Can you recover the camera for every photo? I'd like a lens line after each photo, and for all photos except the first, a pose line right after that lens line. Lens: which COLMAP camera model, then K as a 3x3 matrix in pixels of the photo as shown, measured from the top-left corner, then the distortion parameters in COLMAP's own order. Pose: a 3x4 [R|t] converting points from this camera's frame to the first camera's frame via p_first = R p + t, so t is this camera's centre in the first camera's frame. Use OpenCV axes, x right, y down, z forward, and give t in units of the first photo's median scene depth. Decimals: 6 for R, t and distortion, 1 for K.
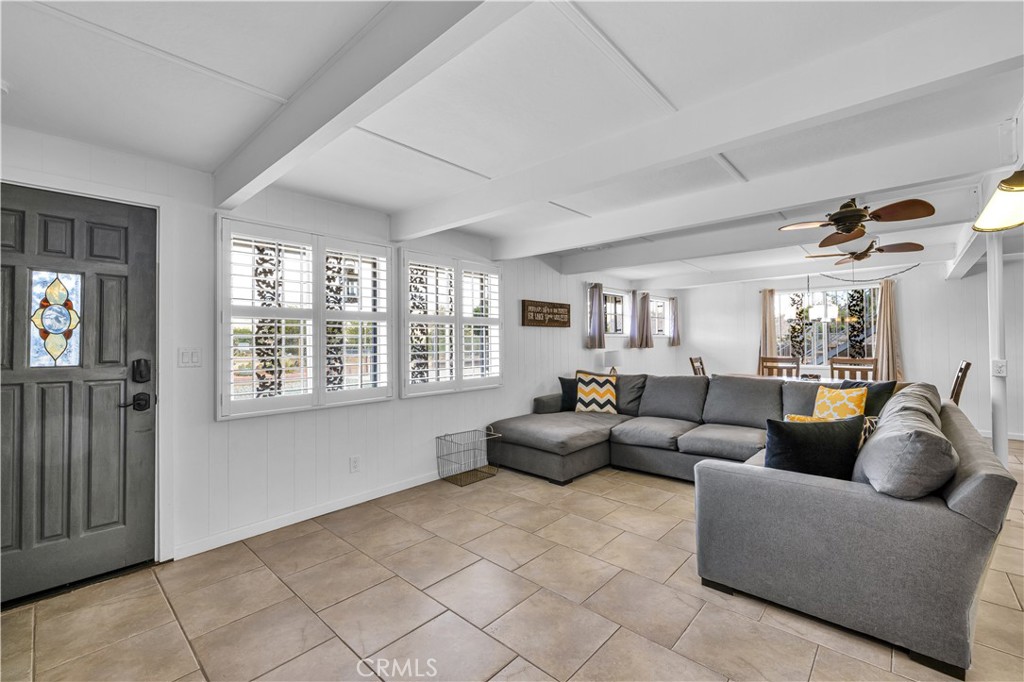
lens RADIAL K [[430.8, 0, 503.7], [0, 430.8, 336.0], [0, 0, 1]] dist [0.001526, 0.000923]
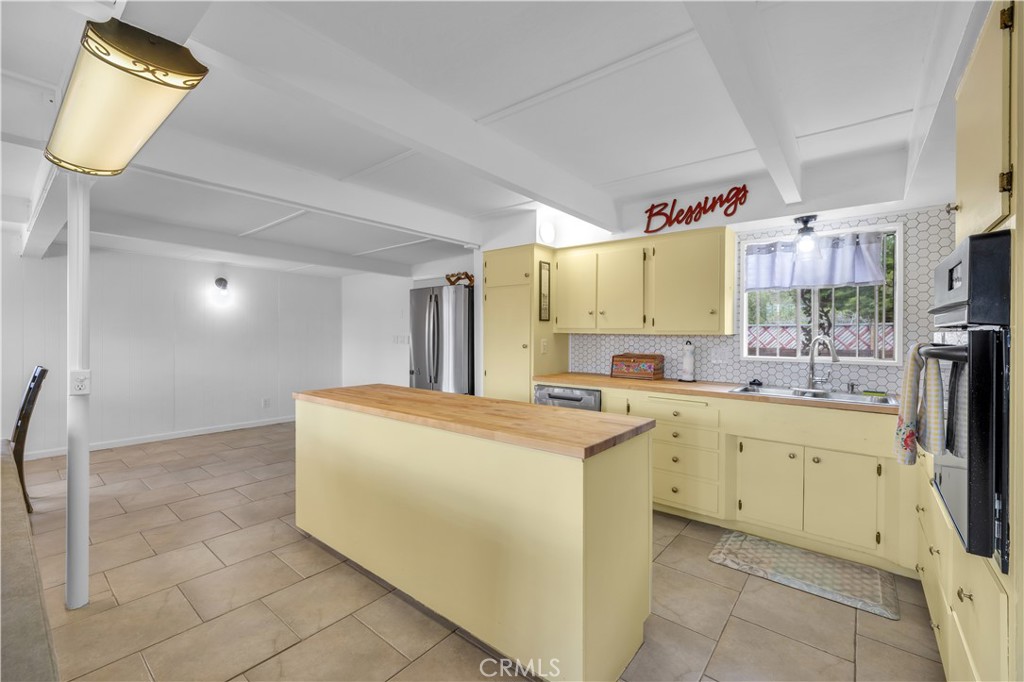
lens RADIAL K [[430.8, 0, 507.3], [0, 430.8, 337.6], [0, 0, 1]] dist [0.001526, 0.000923]
pose [[-0.053802, 0.003484, 0.998546, 0.317056], [-0.021014, 0.999769, -0.004621, -0.003110], [-0.998331, -0.021232, -0.053716, 0.270960]]
